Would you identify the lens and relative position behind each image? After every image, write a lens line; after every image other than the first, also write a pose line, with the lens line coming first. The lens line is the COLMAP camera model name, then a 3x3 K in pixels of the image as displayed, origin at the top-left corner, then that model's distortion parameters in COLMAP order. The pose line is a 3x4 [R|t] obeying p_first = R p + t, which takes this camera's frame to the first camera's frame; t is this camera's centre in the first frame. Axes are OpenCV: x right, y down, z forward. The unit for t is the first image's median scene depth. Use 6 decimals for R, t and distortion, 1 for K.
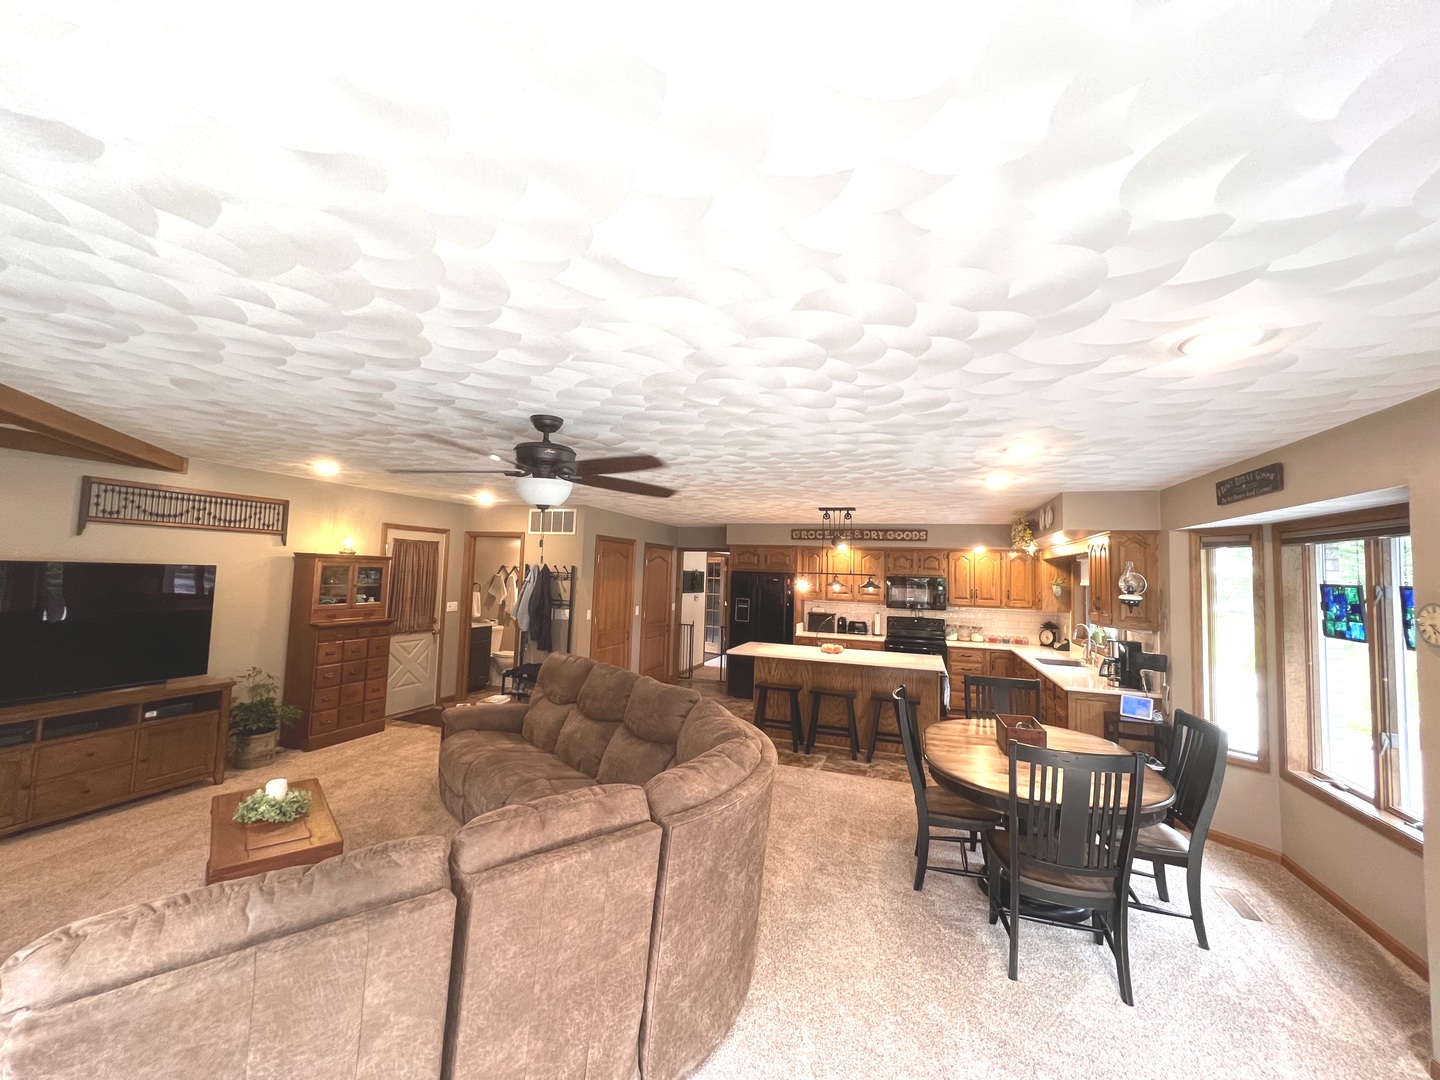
lens RADIAL K [[585.7, 0, 715.9], [0, 585.7, 532.5], [0, 0, 1]] dist [-0.010554, -0.000071]
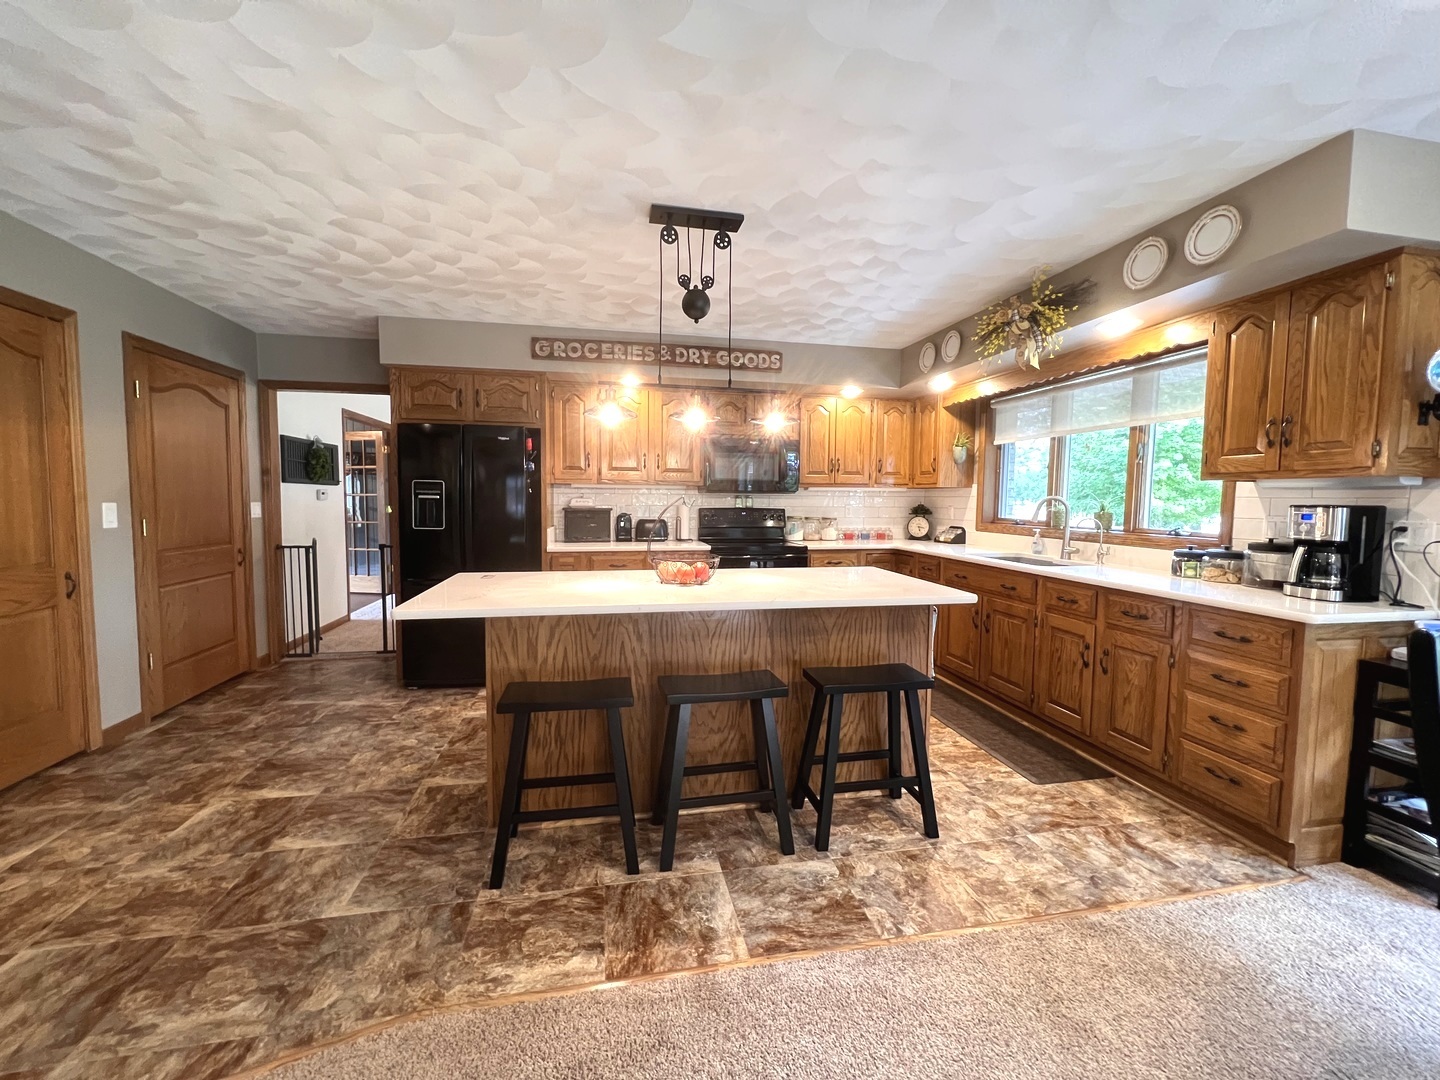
lens RADIAL K [[571.8, 0, 718.3], [0, 571.8, 529.9], [0, 0, 1]] dist [0.001130, -0.000046]
pose [[0.859694, -0.055069, 0.507833, 0.011902], [-0.016355, 0.990695, 0.135117, 0.087346], [-0.510548, -0.124465, 0.850793, 0.497447]]
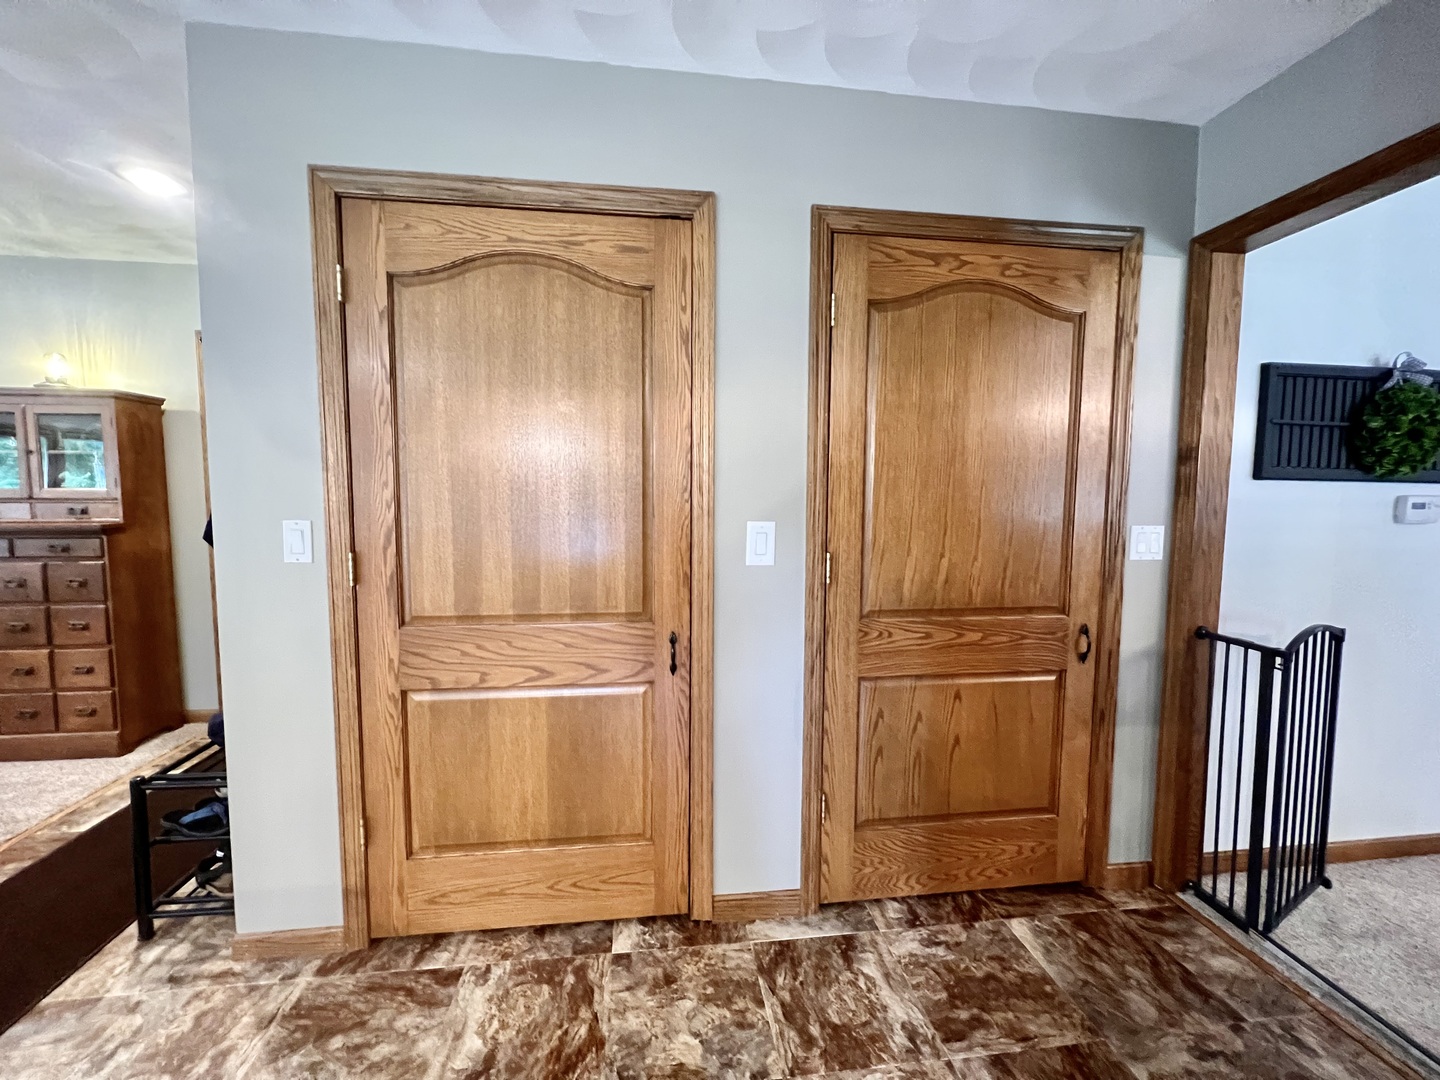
lens RADIAL K [[571.8, 0, 712.6], [0, 571.8, 531.3], [0, 0, 1]] dist [0.001130, -0.000046]
pose [[0.443819, 0.039028, -0.895266, 0.043902], [0.067589, 0.994747, 0.076871, 0.111836], [0.893564, -0.094627, 0.438850, 0.896343]]
